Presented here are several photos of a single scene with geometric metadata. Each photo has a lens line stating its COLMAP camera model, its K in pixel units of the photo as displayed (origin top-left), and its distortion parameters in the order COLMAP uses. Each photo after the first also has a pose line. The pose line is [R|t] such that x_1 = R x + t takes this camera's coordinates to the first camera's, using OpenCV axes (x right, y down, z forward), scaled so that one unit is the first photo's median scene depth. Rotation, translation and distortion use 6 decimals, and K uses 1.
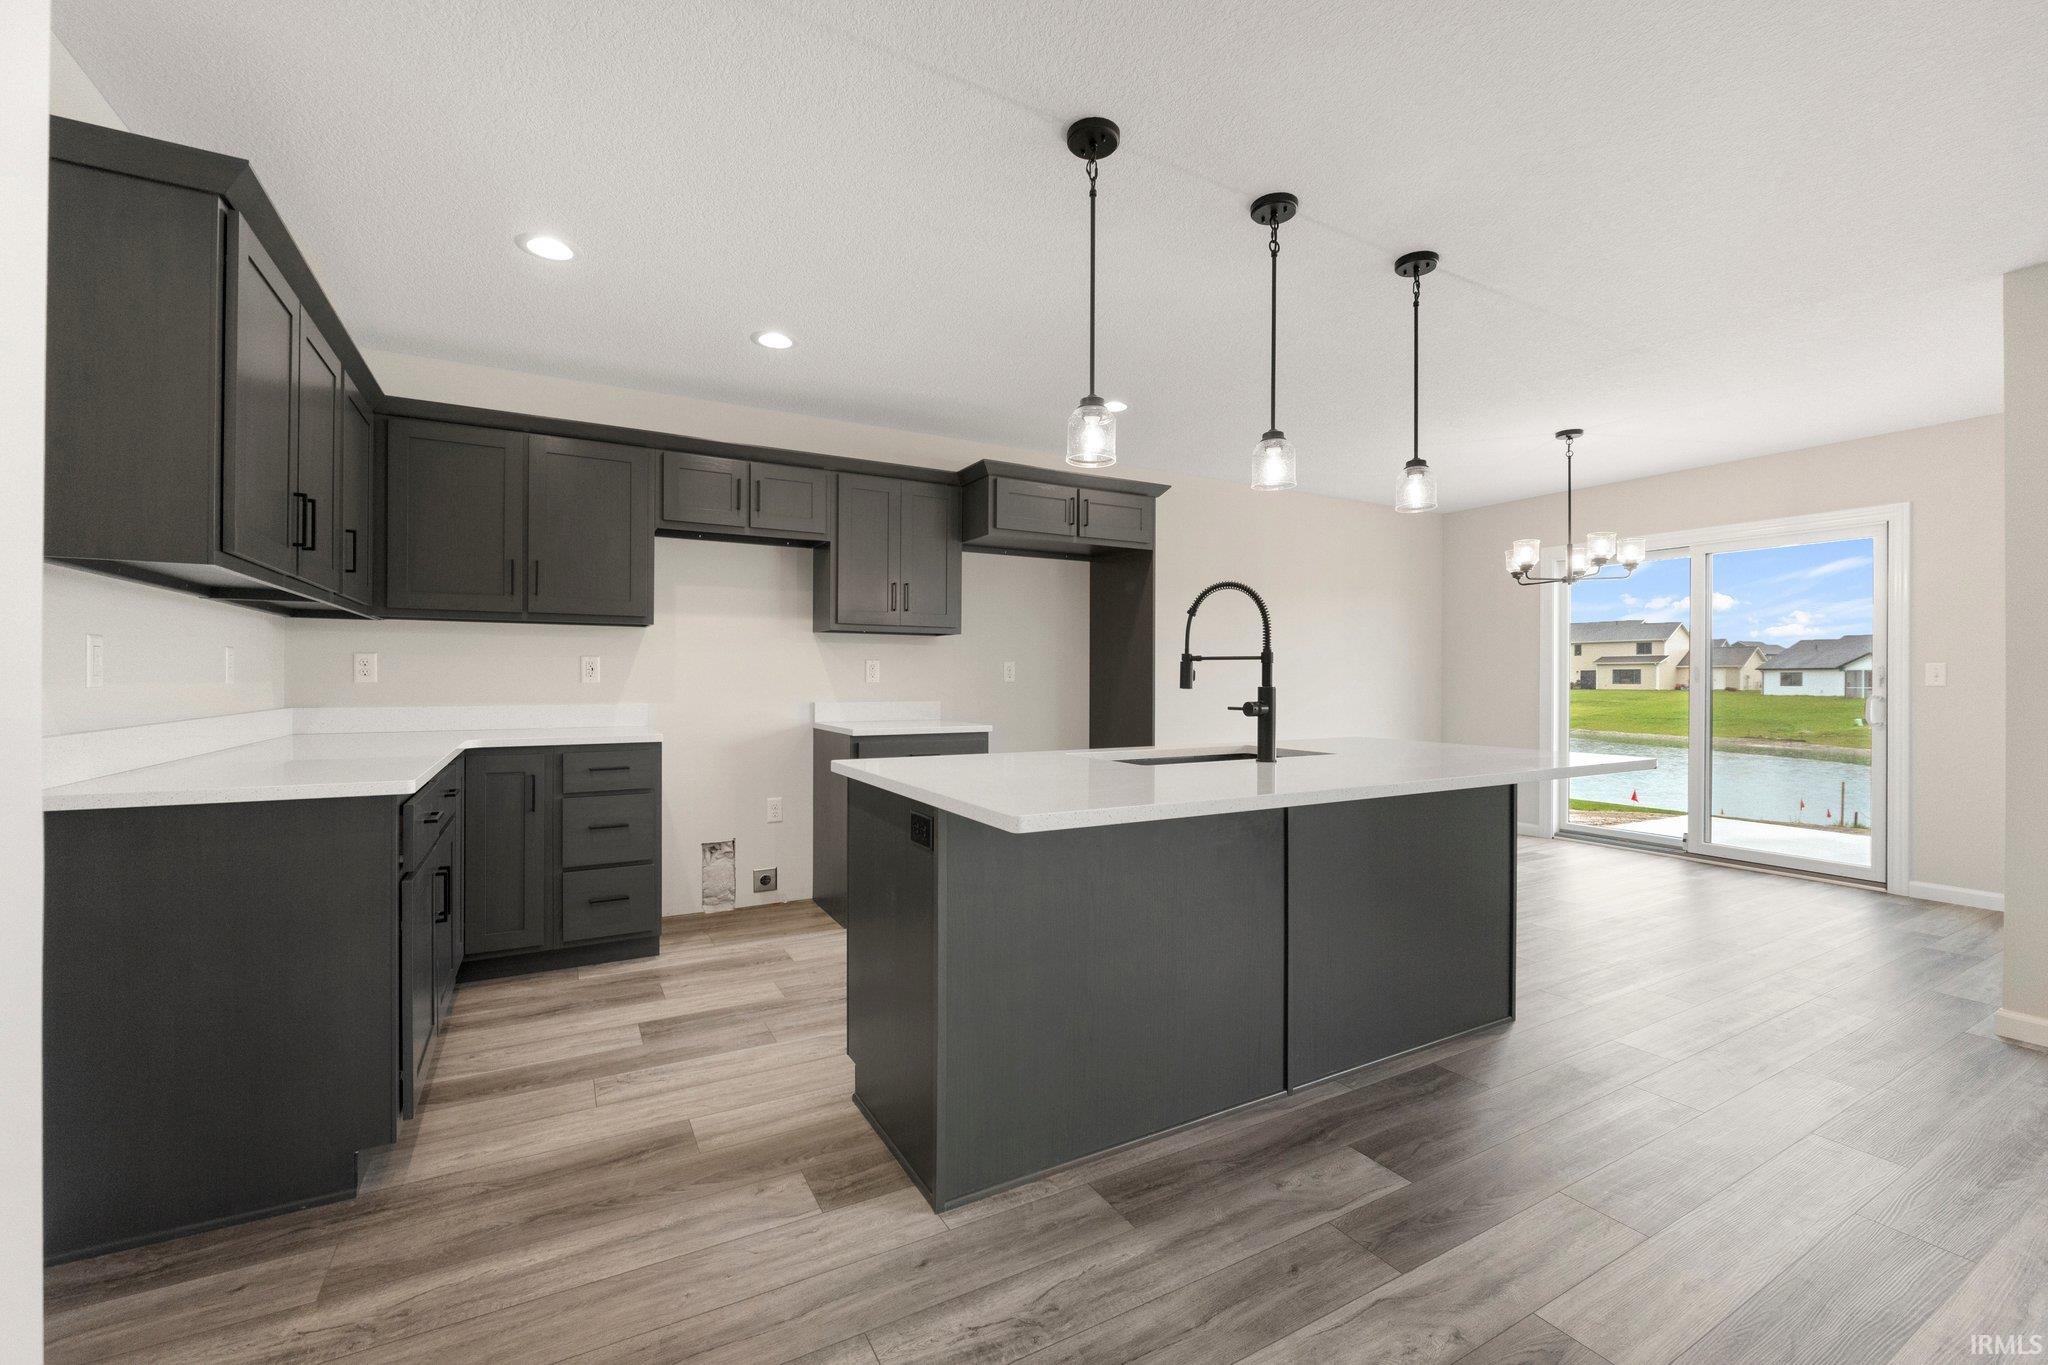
lens RADIAL K [[846.1, 0, 1025.7], [0, 846.1, 678.1], [0, 0, 1]] dist [-0.009445, -0.000106]
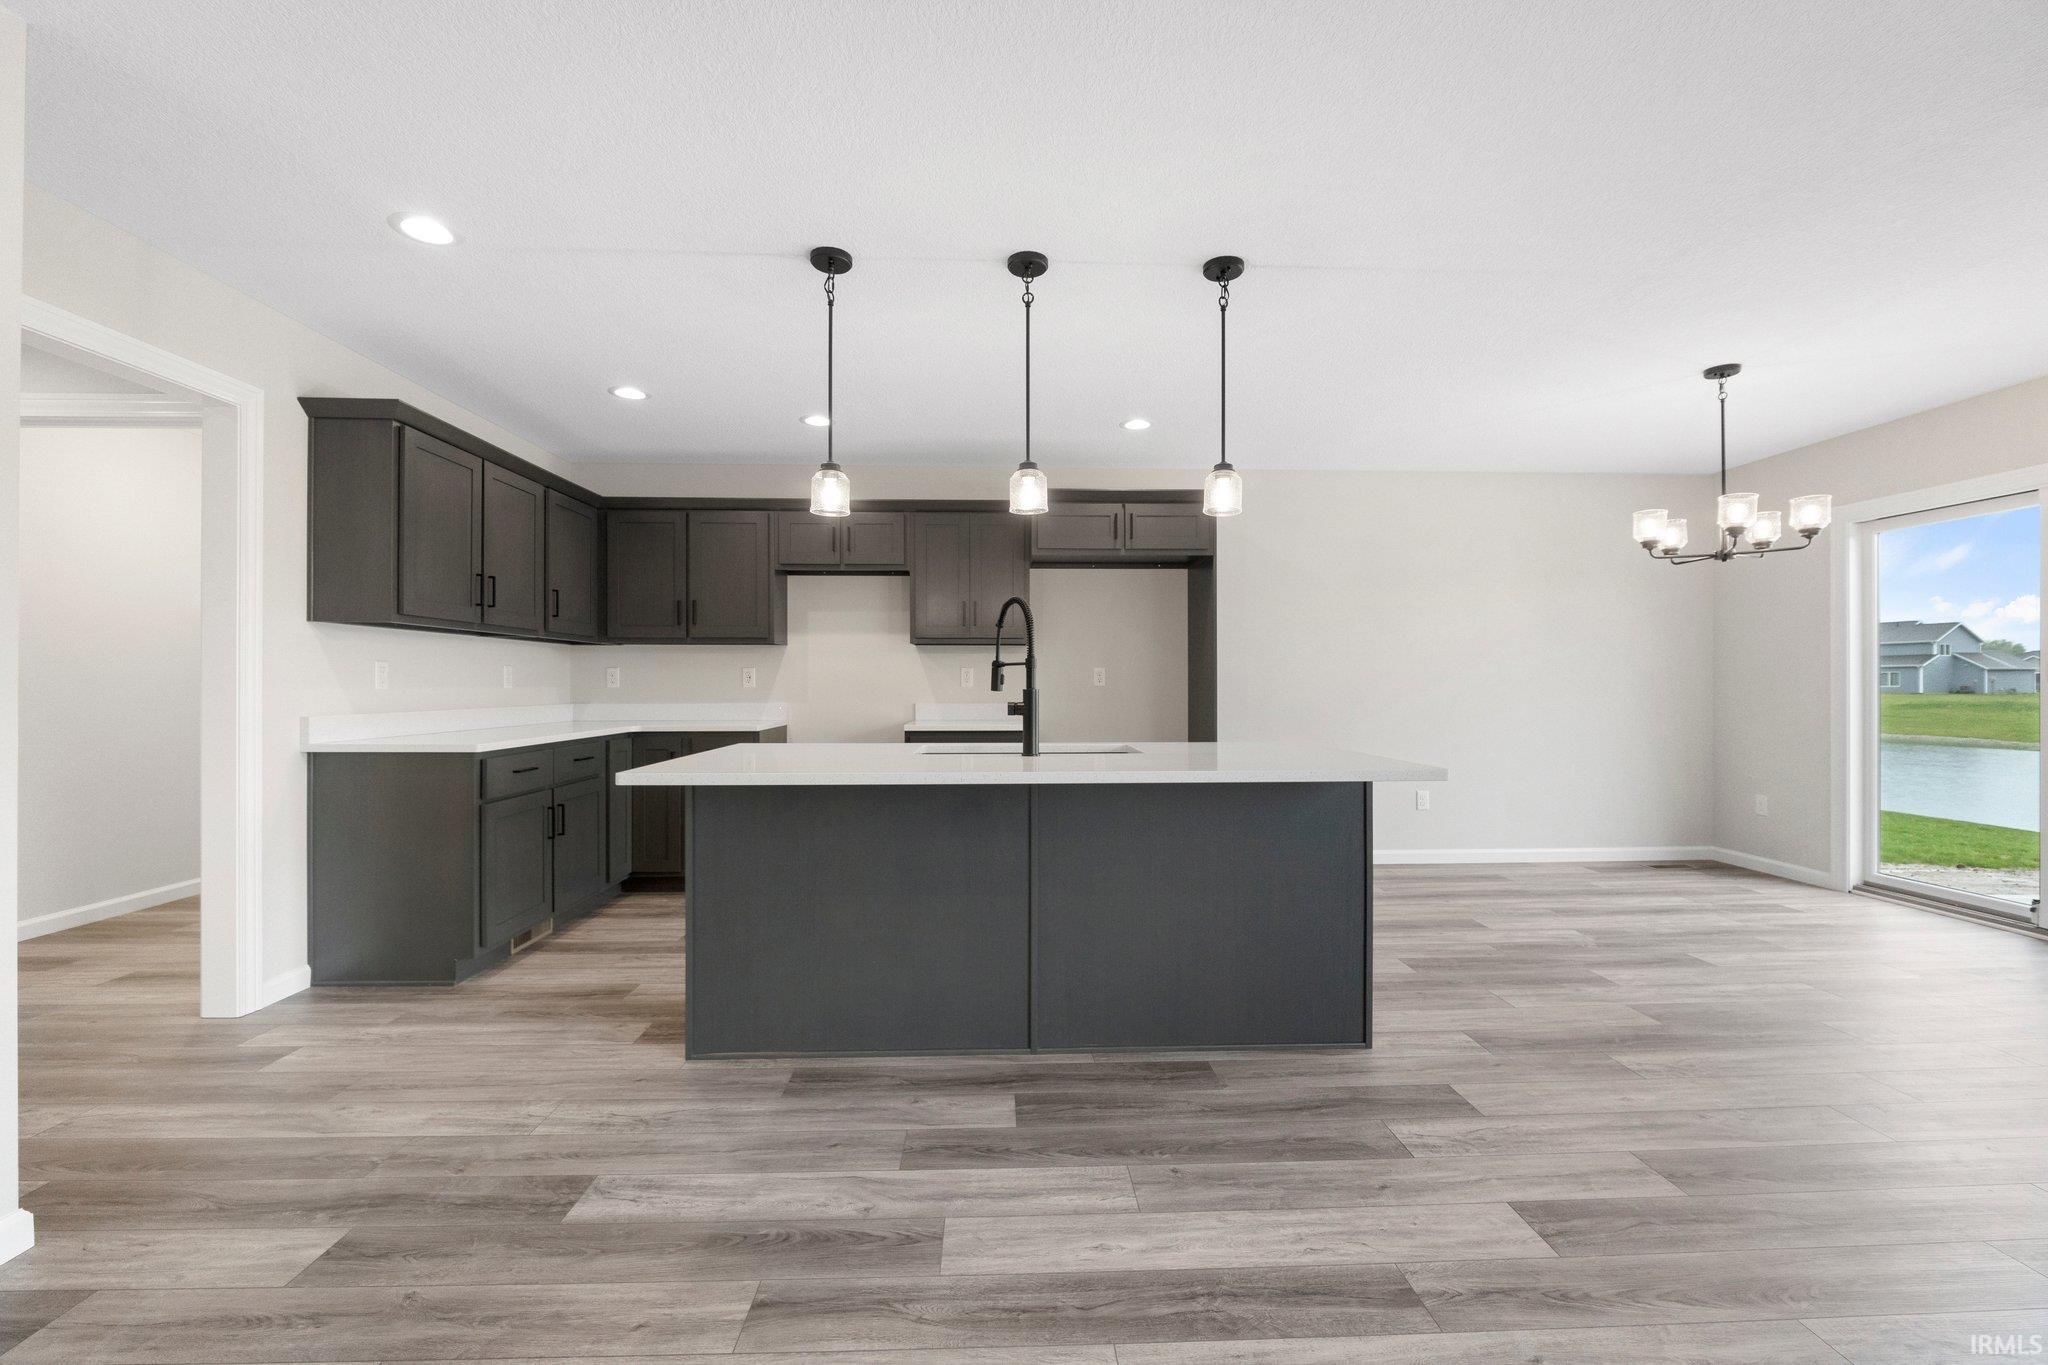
lens RADIAL K [[847.8, 0, 1025.9], [0, 847.8, 679.9], [0, 0, 1]] dist [-0.009689, -0.000053]
pose [[0.889638, -0.006065, -0.456627, 0.468227], [0.004026, 0.999977, -0.005437, 0.002762], [0.456649, 0.002999, 0.889642, -0.002660]]
